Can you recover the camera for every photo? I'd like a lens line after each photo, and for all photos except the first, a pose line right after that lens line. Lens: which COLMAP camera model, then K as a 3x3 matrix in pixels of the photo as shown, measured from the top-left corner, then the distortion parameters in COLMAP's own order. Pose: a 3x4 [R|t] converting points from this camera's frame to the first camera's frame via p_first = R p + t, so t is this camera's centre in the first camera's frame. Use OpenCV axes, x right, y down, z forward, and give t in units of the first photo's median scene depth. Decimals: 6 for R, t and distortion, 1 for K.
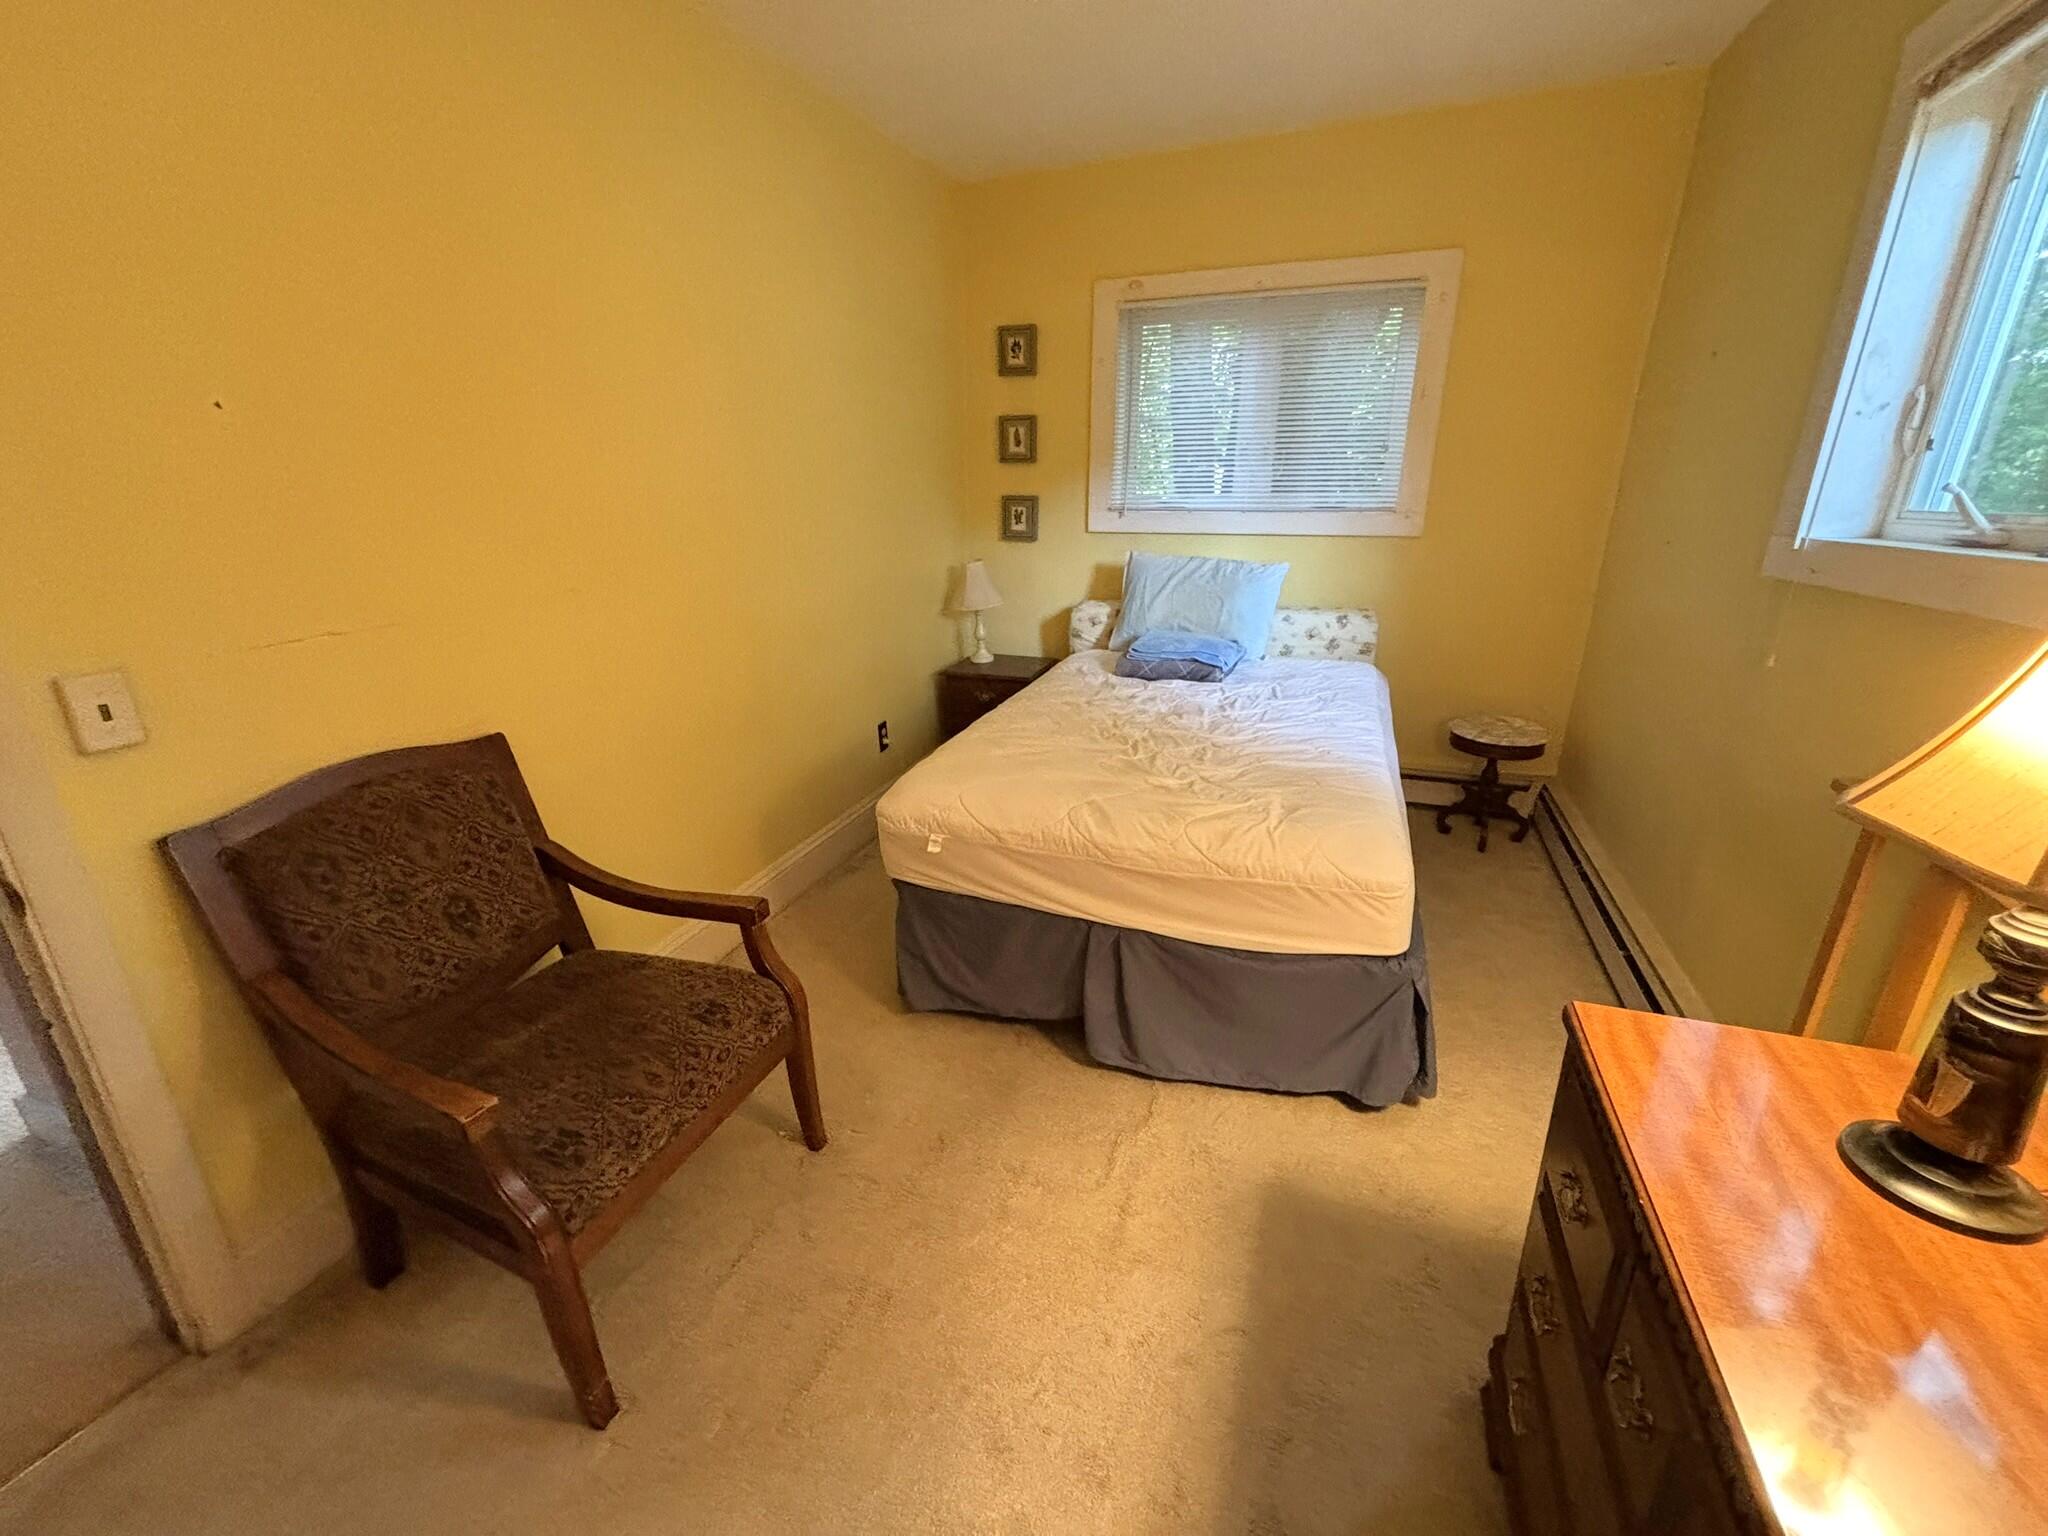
lens RADIAL K [[824.9, 0, 1026.1], [0, 824.9, 771.0], [0, 0, 1]] dist [0.001296, -0.000769]
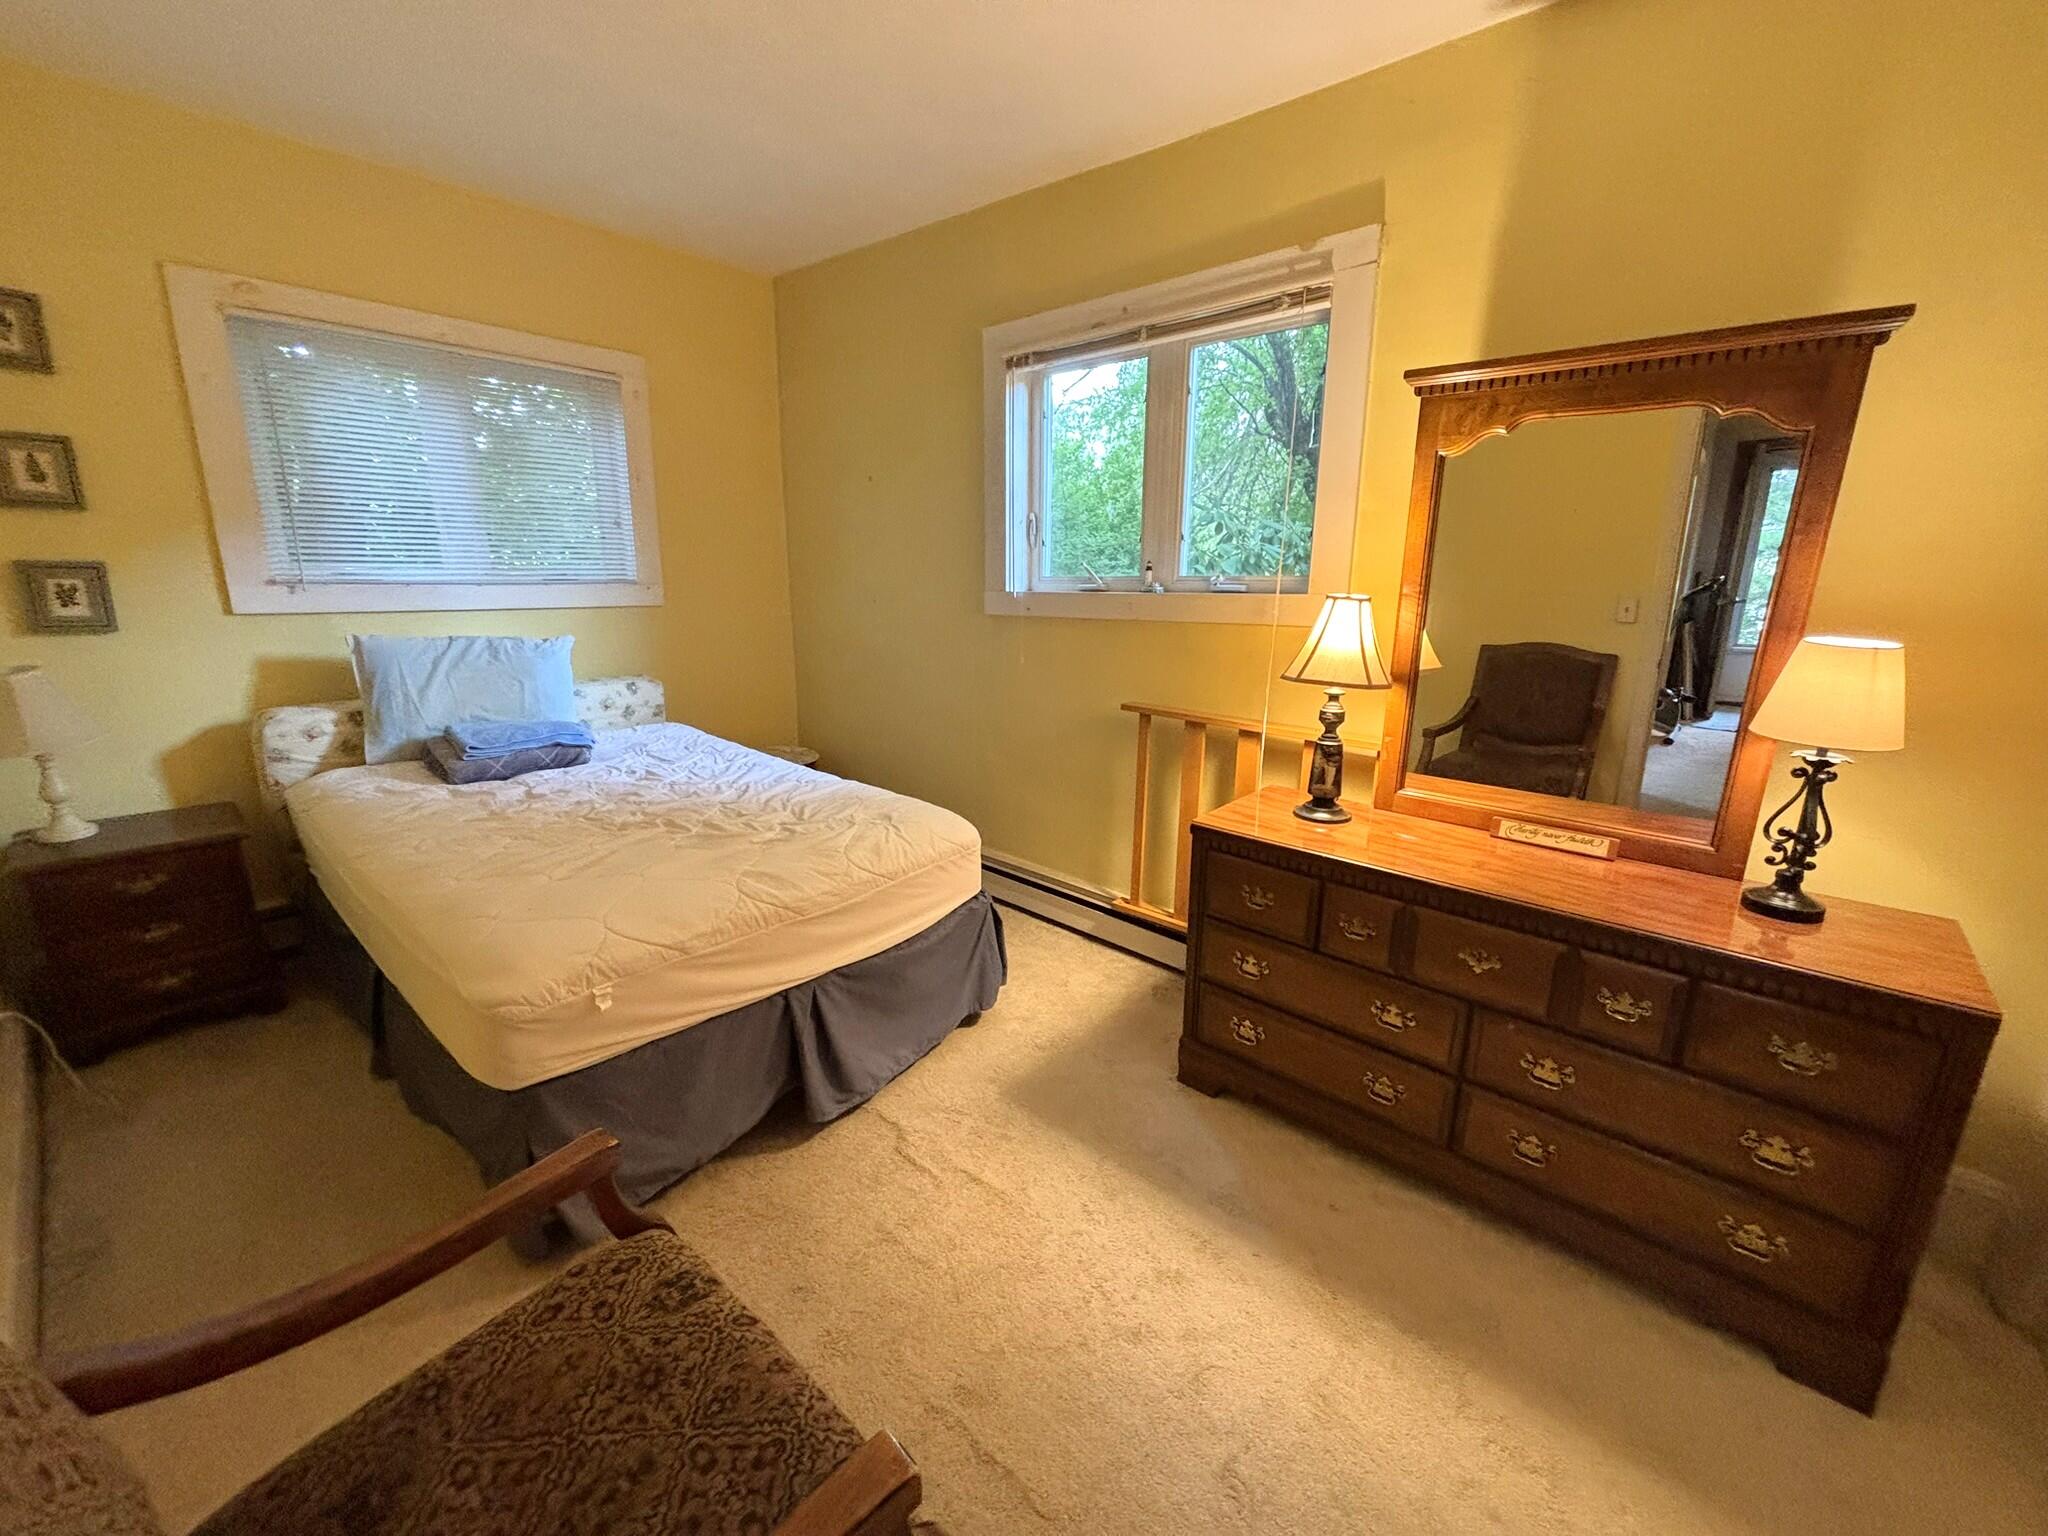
lens RADIAL K [[824.9, 0, 1028.3], [0, 824.9, 761.2], [0, 0, 1]] dist [0.001296, -0.000769]
pose [[0.343974, -0.198600, 0.917737, -0.413414], [0.294328, 0.950924, 0.095466, -0.050082], [-0.891657, 0.237278, 0.385546, 0.197493]]
